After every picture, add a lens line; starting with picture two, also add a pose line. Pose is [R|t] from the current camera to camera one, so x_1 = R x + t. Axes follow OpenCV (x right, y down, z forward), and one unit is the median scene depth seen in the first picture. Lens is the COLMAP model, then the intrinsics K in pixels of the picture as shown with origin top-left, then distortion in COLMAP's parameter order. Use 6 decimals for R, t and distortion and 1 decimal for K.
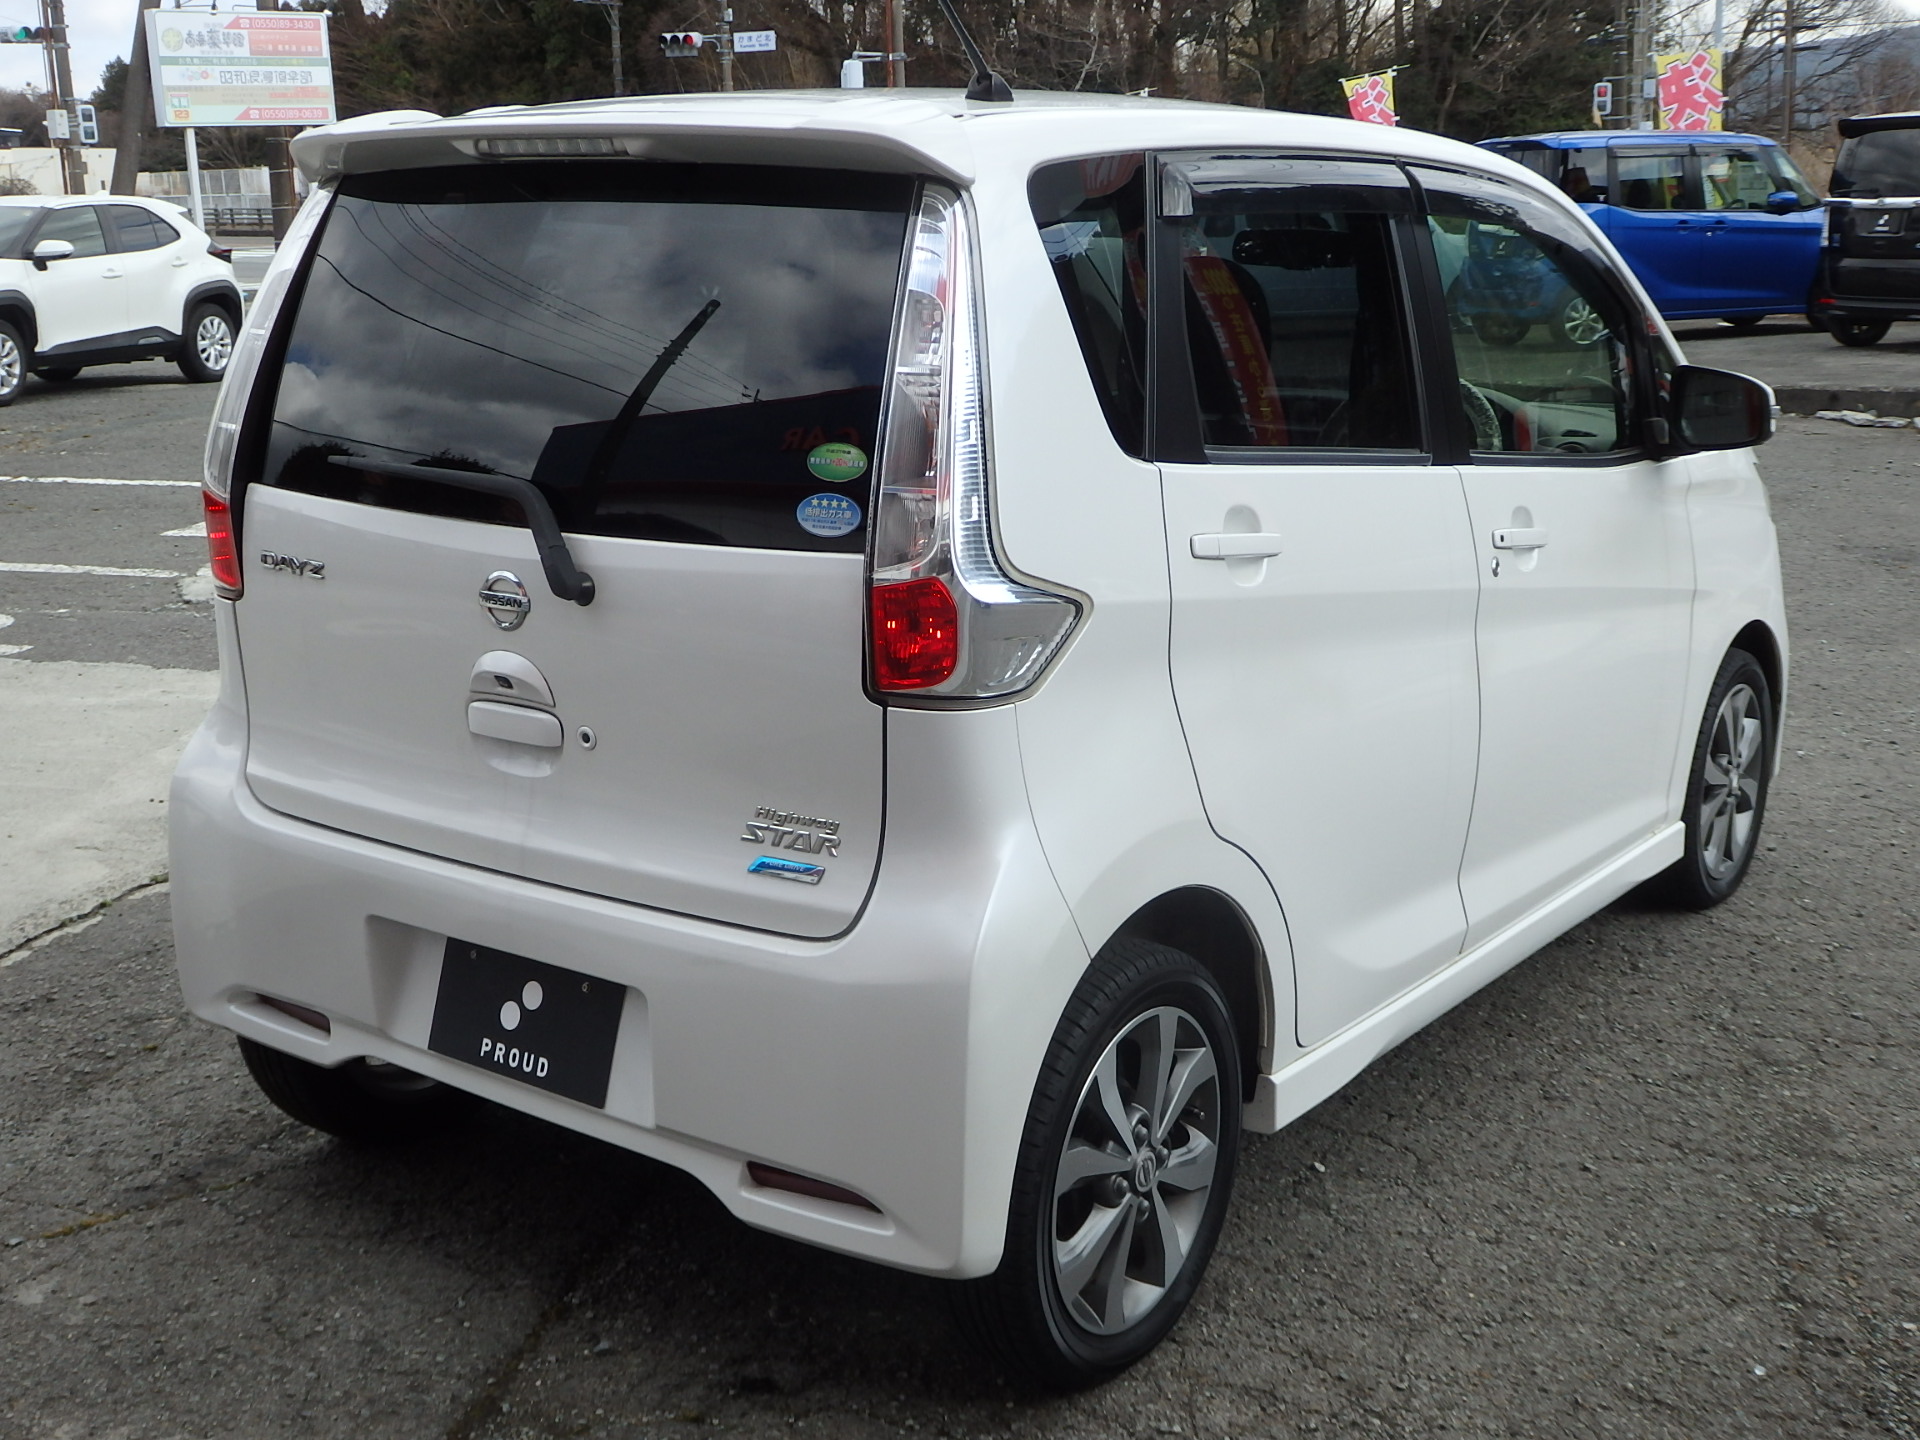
lens RADIAL K [[2226.6, 0, 960.0], [0, 2226.6, 720.0], [0, 0, 1]] dist [-0.019634, -0.000515]
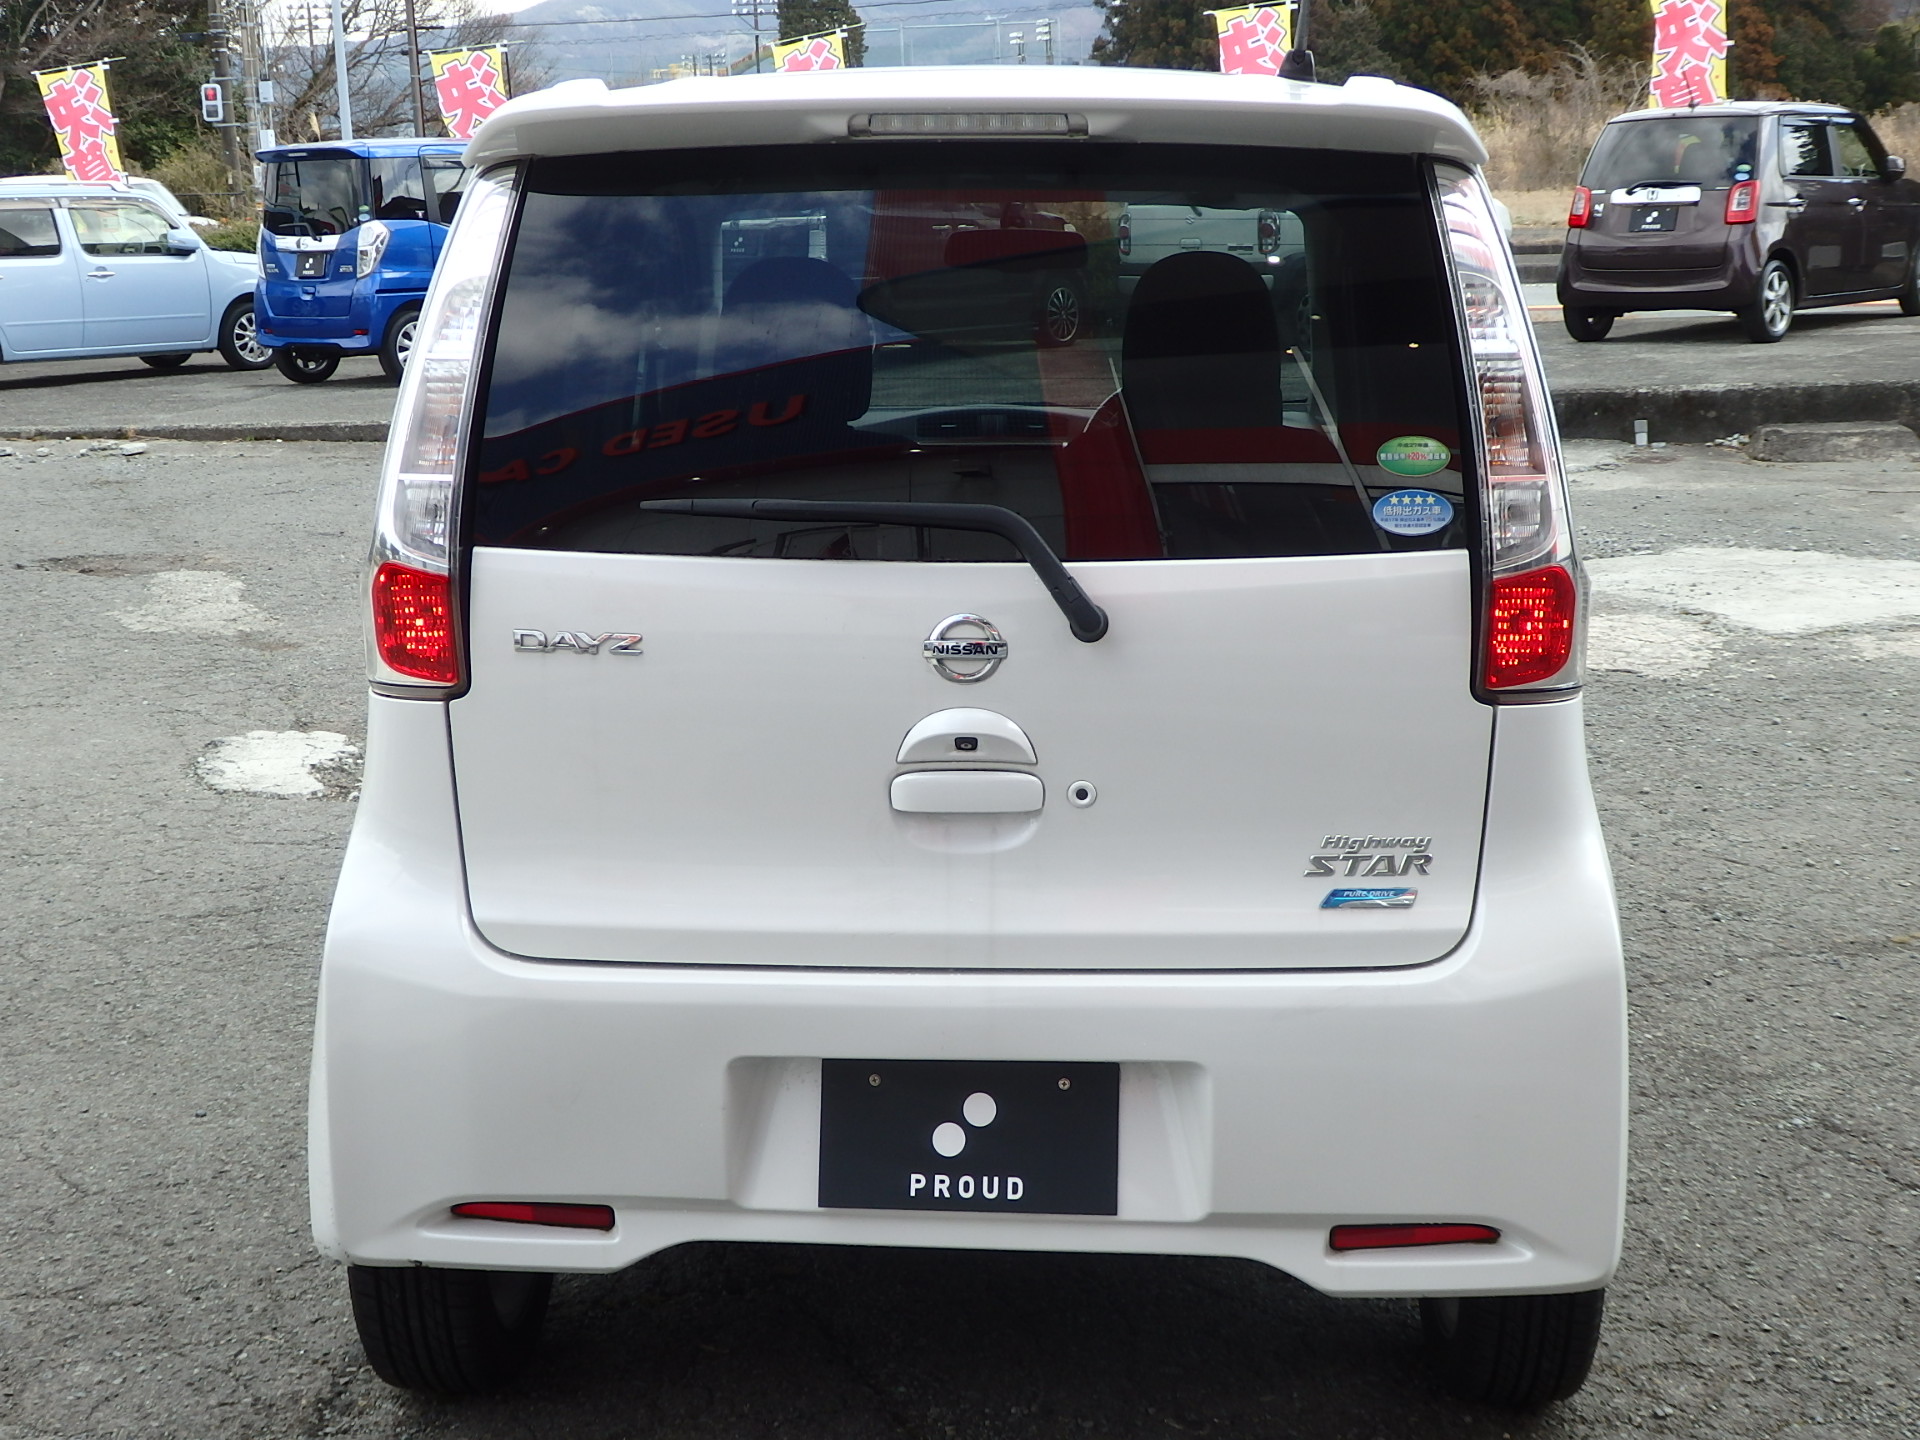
lens RADIAL K [[2549.6, 0, 960.0], [0, 2549.6, 720.0], [0, 0, 1]] dist [0.058554, 0.014939]
pose [[0.848364, -0.110200, 0.517817, -0.696528], [0.129528, 0.991575, -0.001189, -0.024757], [-0.513323, 0.068081, 0.855491, 0.154062]]
